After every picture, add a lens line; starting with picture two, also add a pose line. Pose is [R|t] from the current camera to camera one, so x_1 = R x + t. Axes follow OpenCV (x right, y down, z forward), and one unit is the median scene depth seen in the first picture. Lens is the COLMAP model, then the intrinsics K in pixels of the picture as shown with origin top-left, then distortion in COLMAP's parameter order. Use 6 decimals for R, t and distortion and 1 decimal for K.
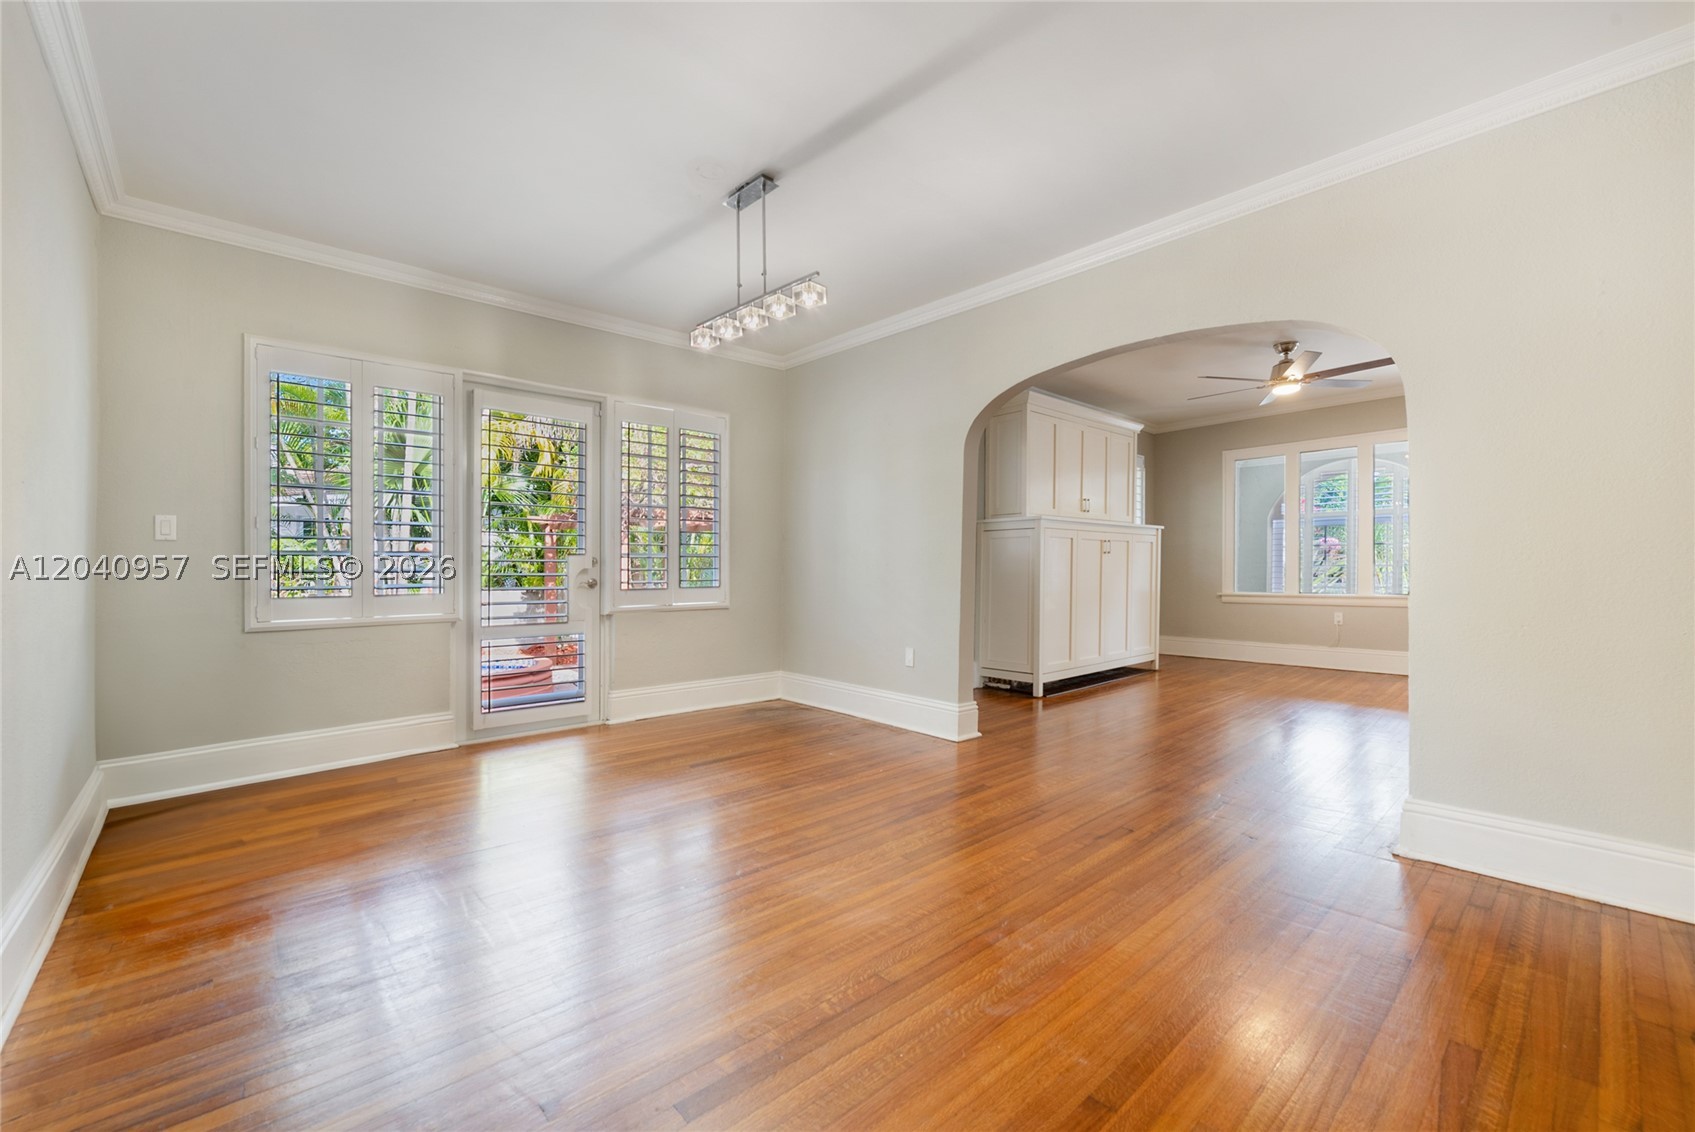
lens RADIAL K [[684.0, 0, 857.0], [0, 684.0, 570.7], [0, 0, 1]] dist [-0.010354, -0.000306]
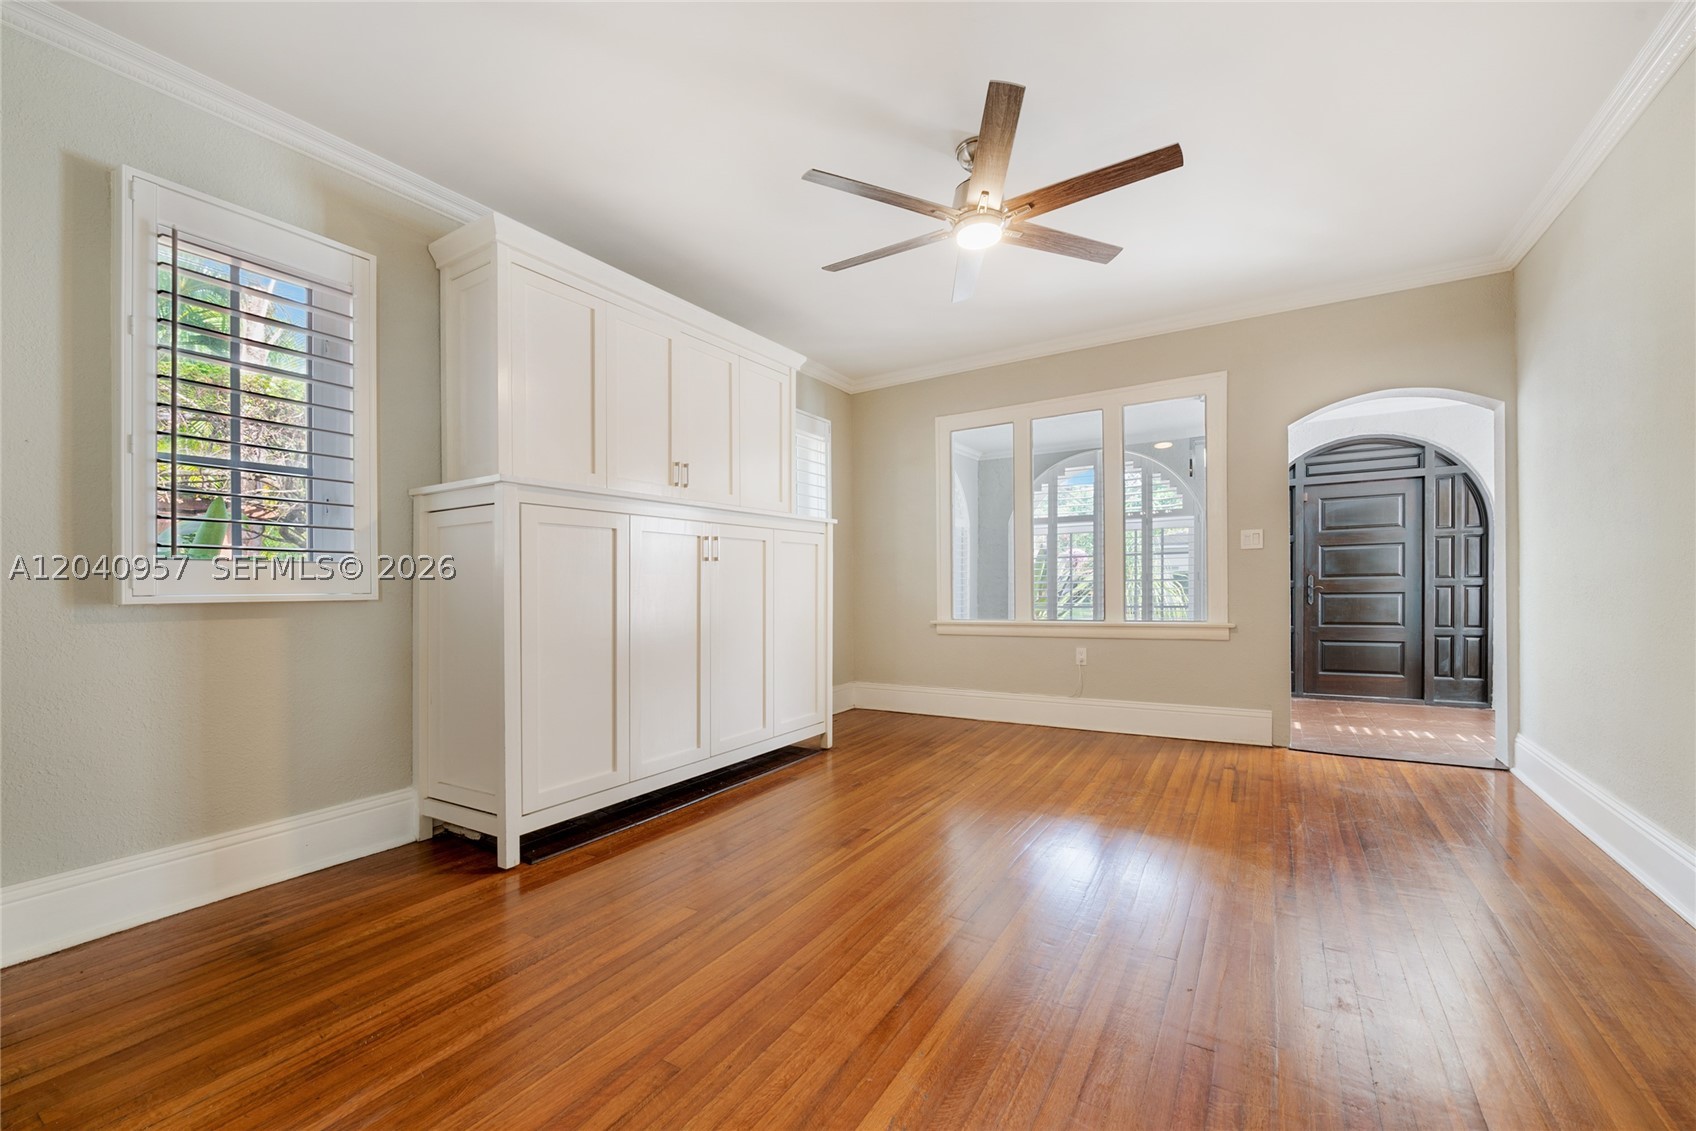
lens RADIAL K [[684.4, 0, 857.5], [0, 684.4, 570.2], [0, 0, 1]] dist [-0.010354, -0.000306]
pose [[0.959170, -0.004829, 0.282789, 0.315496], [0.013604, 0.999485, -0.029075, 0.001493], [-0.282503, 0.031735, 0.958741, 0.426224]]
